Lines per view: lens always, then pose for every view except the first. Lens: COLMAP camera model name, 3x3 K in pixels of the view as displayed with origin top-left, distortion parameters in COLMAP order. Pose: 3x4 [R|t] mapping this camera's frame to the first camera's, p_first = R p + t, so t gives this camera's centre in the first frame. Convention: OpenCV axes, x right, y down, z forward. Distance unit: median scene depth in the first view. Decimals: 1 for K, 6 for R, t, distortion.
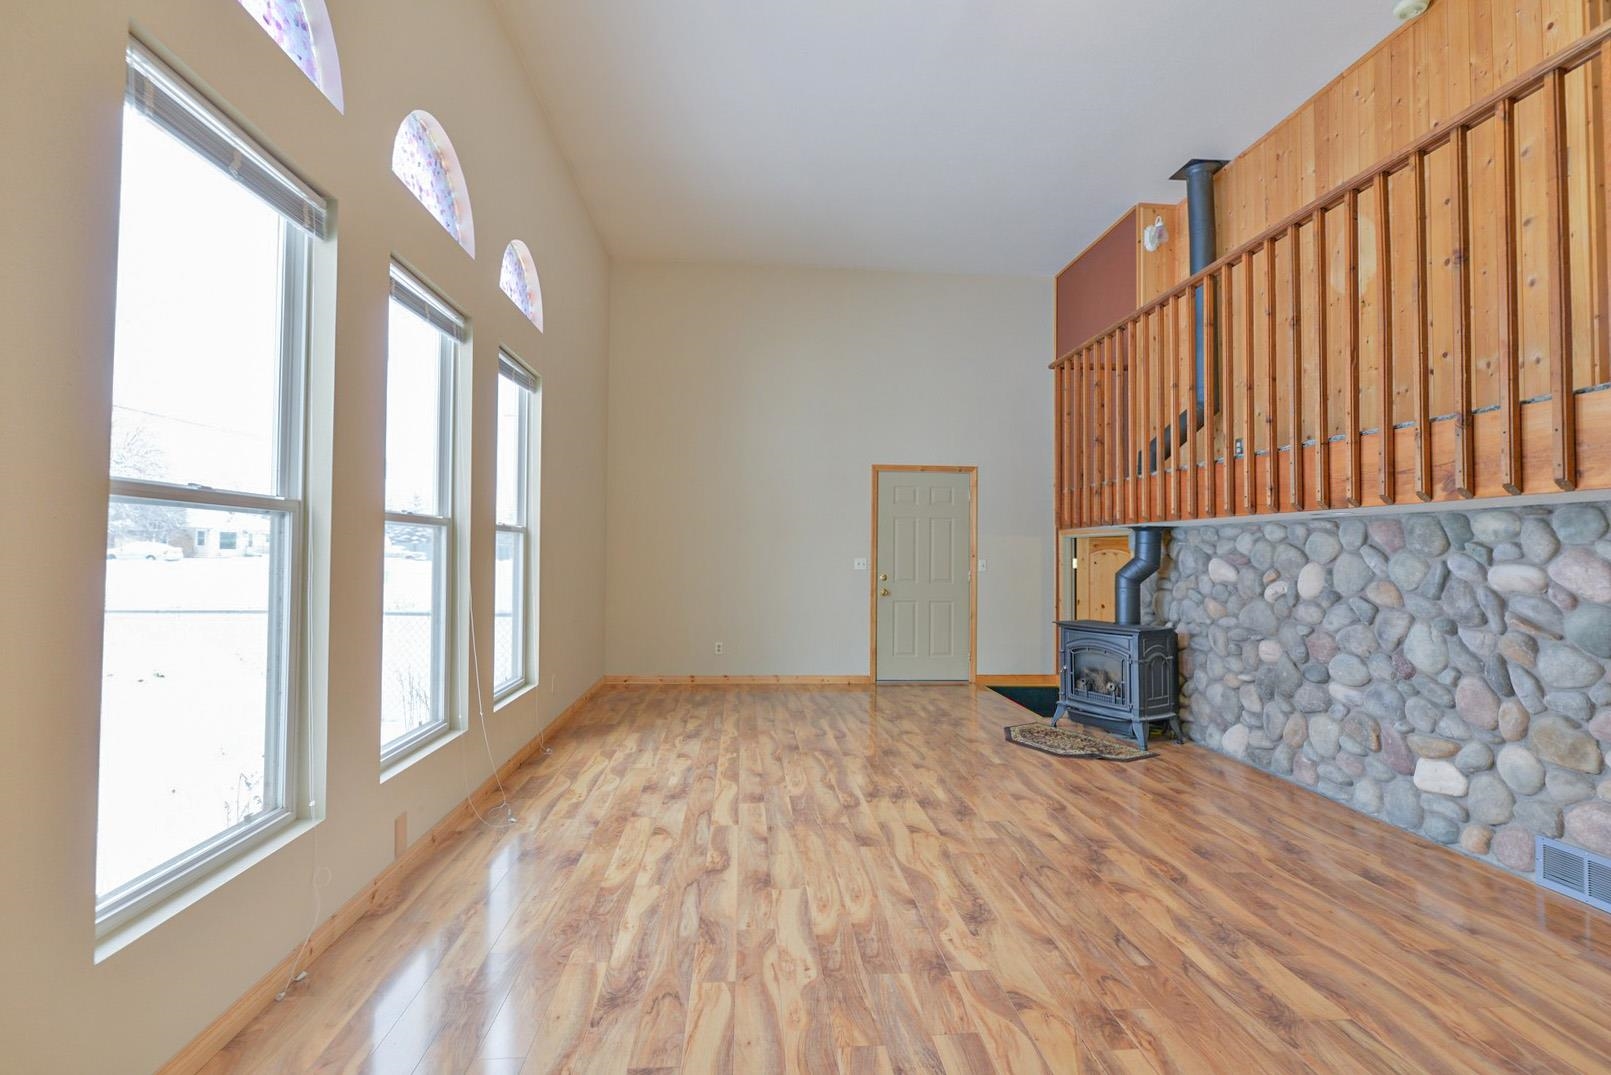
lens RADIAL K [[788.4, 0, 803.7], [0, 788.4, 535.2], [0, 0, 1]] dist [-0.000349, -0.000157]
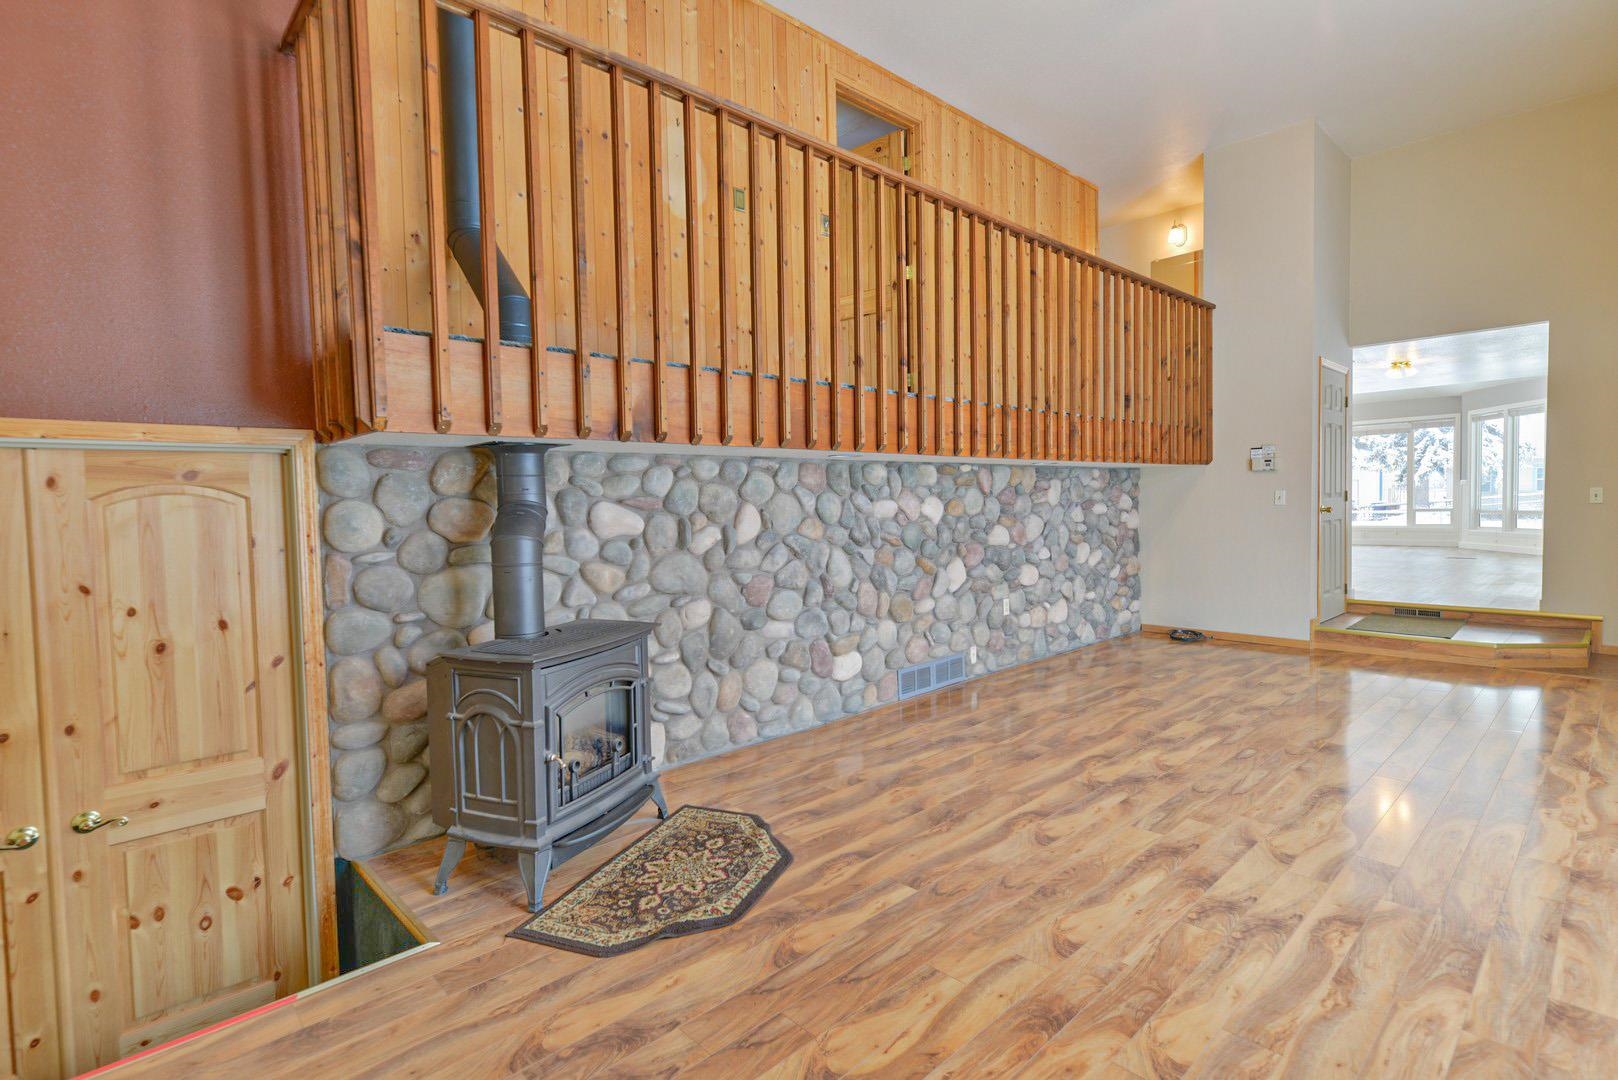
lens RADIAL K [[777.0, 0, 806.6], [0, 777.0, 536.0], [0, 0, 1]] dist [0.004629, -0.001933]
pose [[-0.626605, -0.032612, 0.778654, -0.137302], [-0.005386, 0.999281, 0.037518, 0.043605], [-0.779318, 0.019315, -0.626331, 1.774506]]
